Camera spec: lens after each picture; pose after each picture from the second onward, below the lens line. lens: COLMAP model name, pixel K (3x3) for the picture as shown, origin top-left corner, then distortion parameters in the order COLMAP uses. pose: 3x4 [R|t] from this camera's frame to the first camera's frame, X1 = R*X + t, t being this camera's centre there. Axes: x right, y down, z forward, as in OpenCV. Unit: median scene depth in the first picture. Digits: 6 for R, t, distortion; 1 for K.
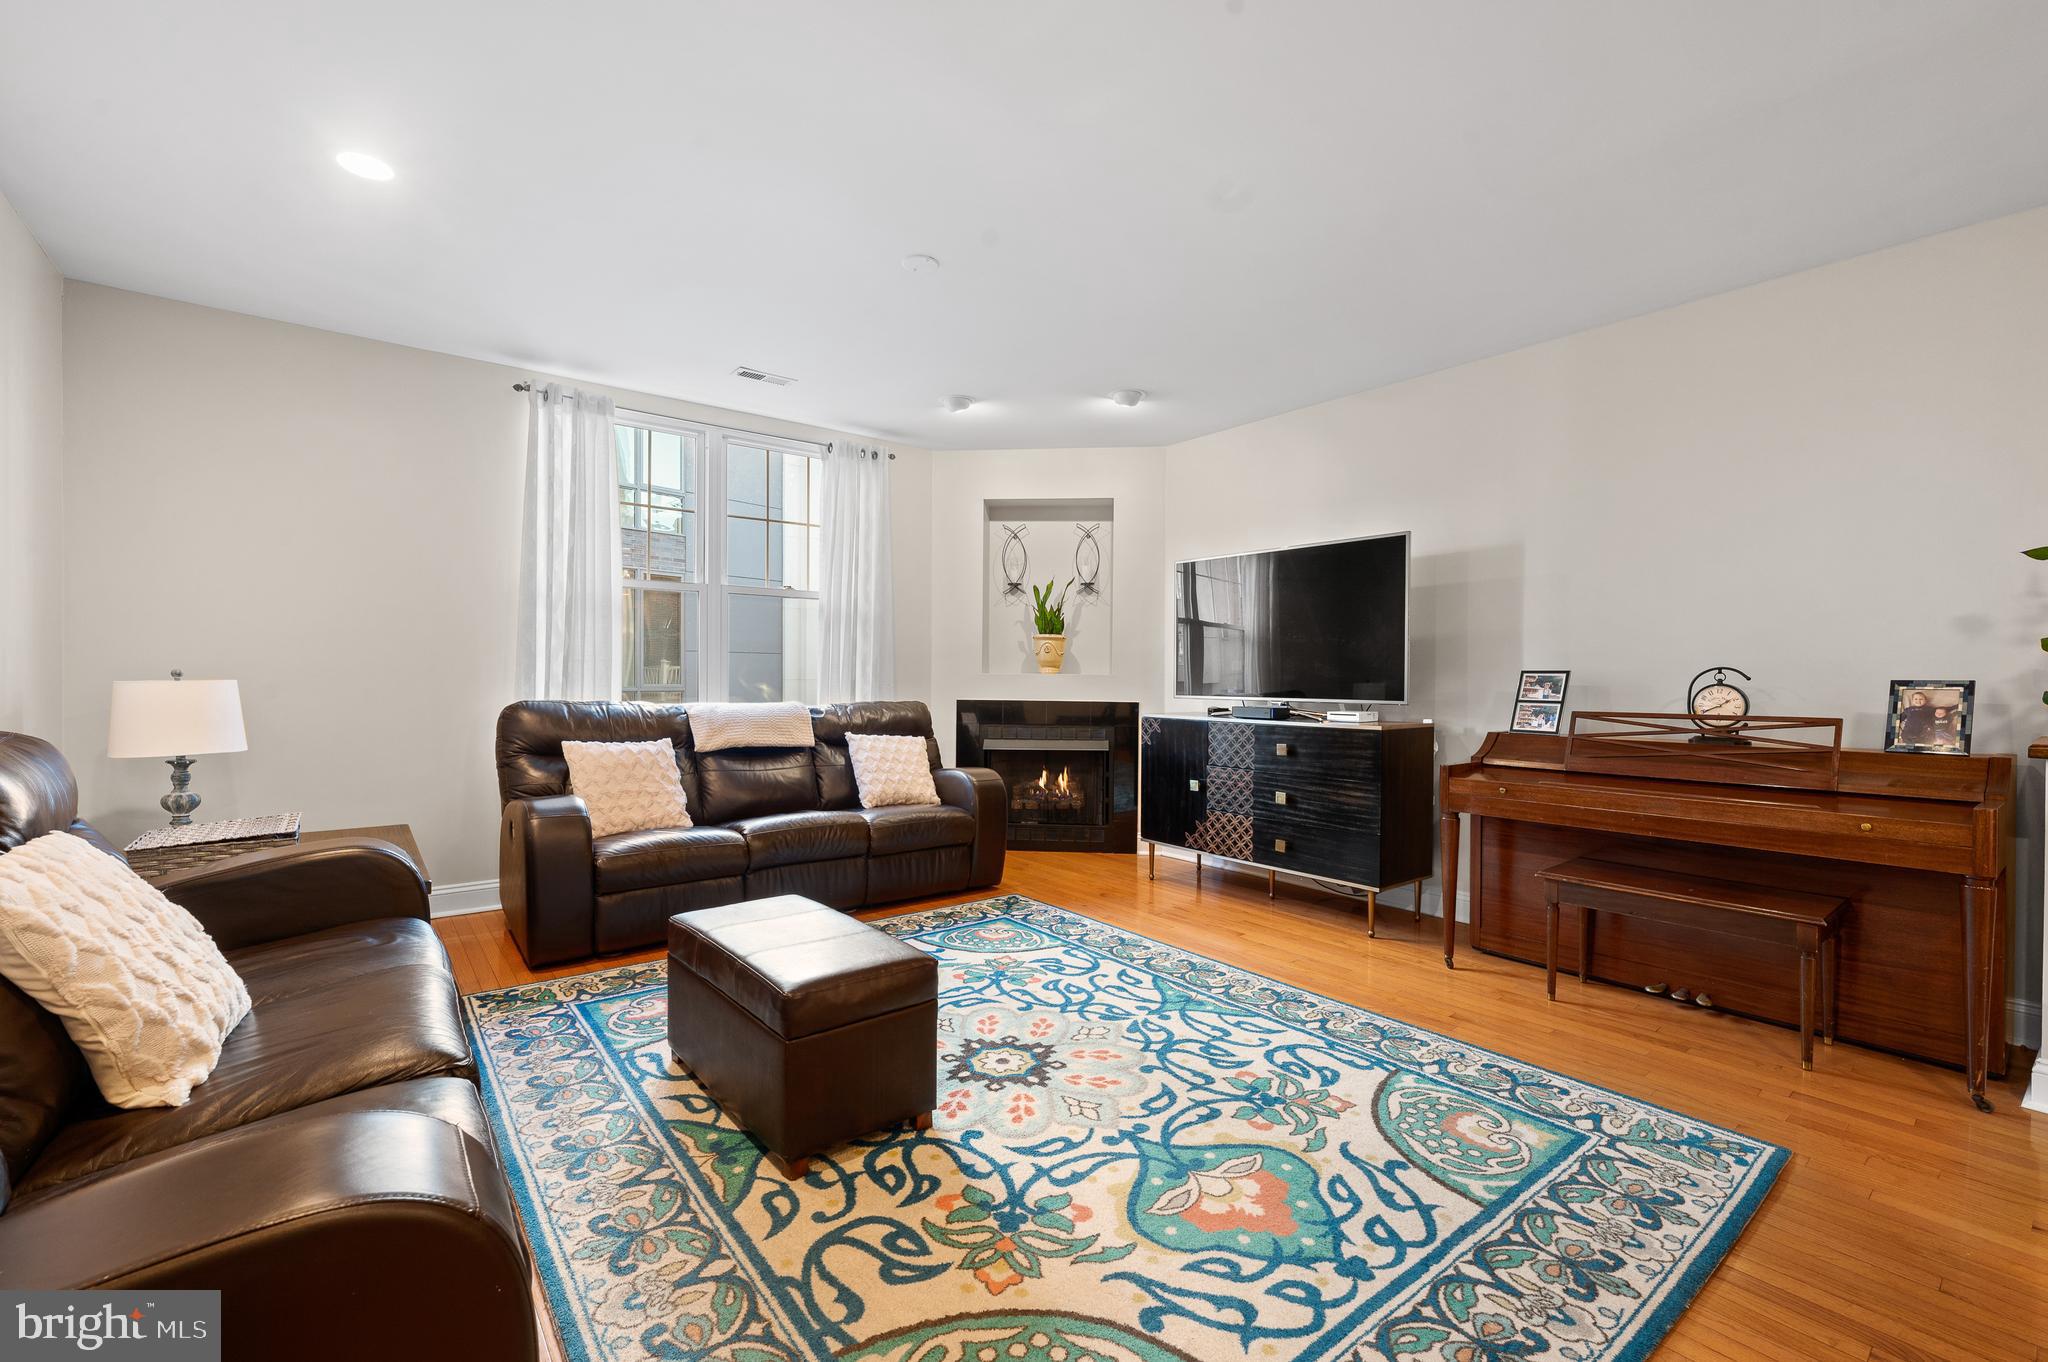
lens RADIAL K [[855.7, 0, 1029.4], [0, 855.7, 683.5], [0, 0, 1]] dist [-0.001930, 0.000252]
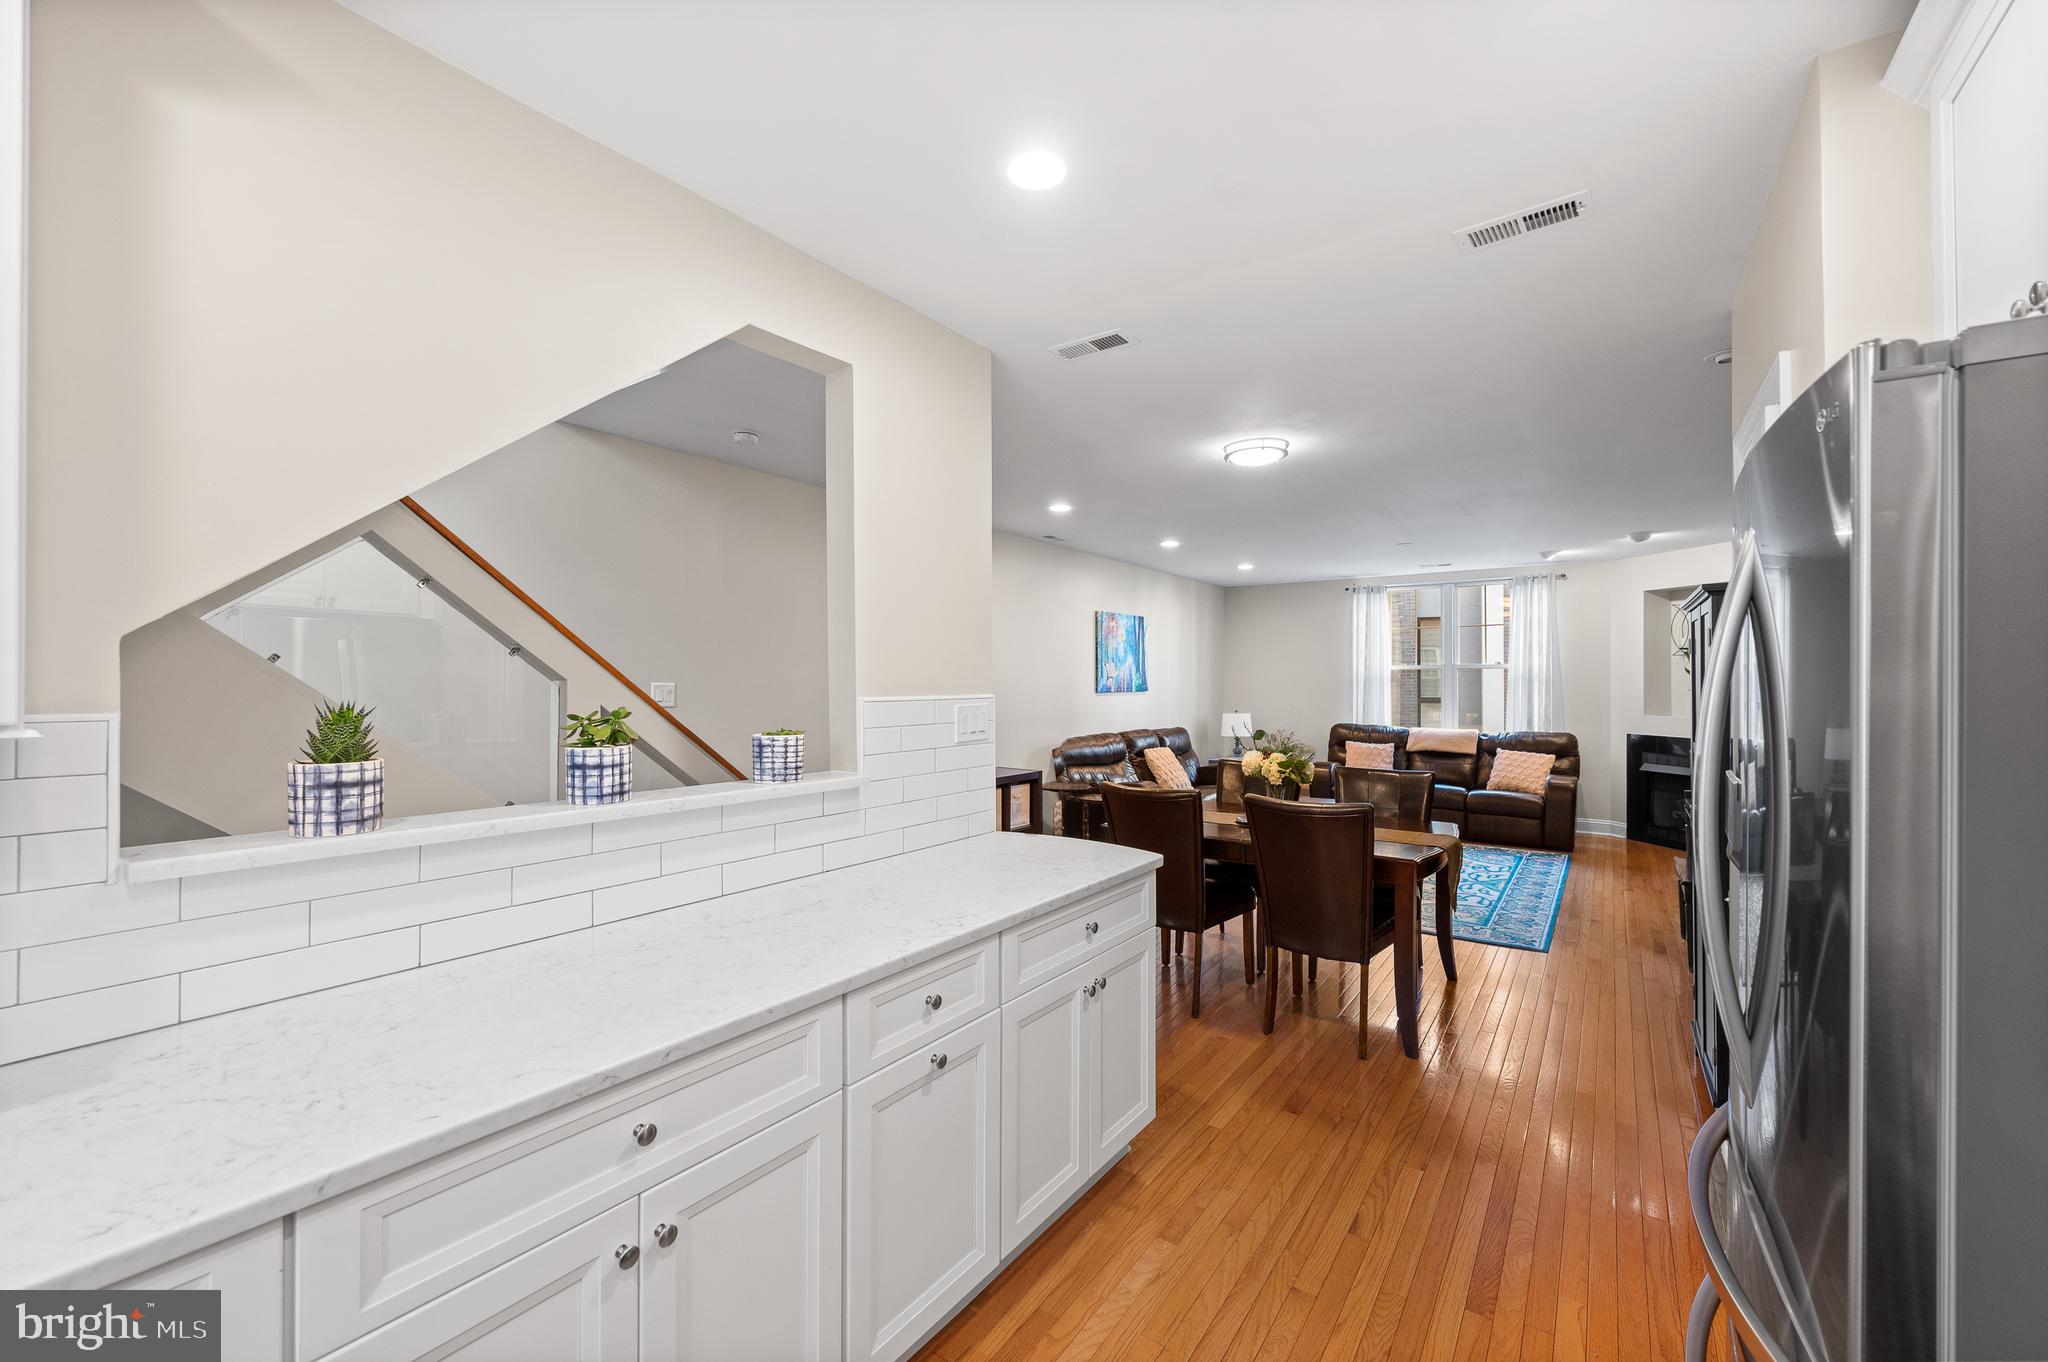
lens RADIAL K [[830.7, 0, 1020.2], [0, 830.7, 675.2], [0, 0, 1]] dist [-0.000878, -0.000561]
pose [[0.268971, -0.013323, -0.963056, 1.856863], [-0.005518, 0.999867, -0.015373, -0.097161], [0.963132, 0.009449, 0.268862, -0.649505]]
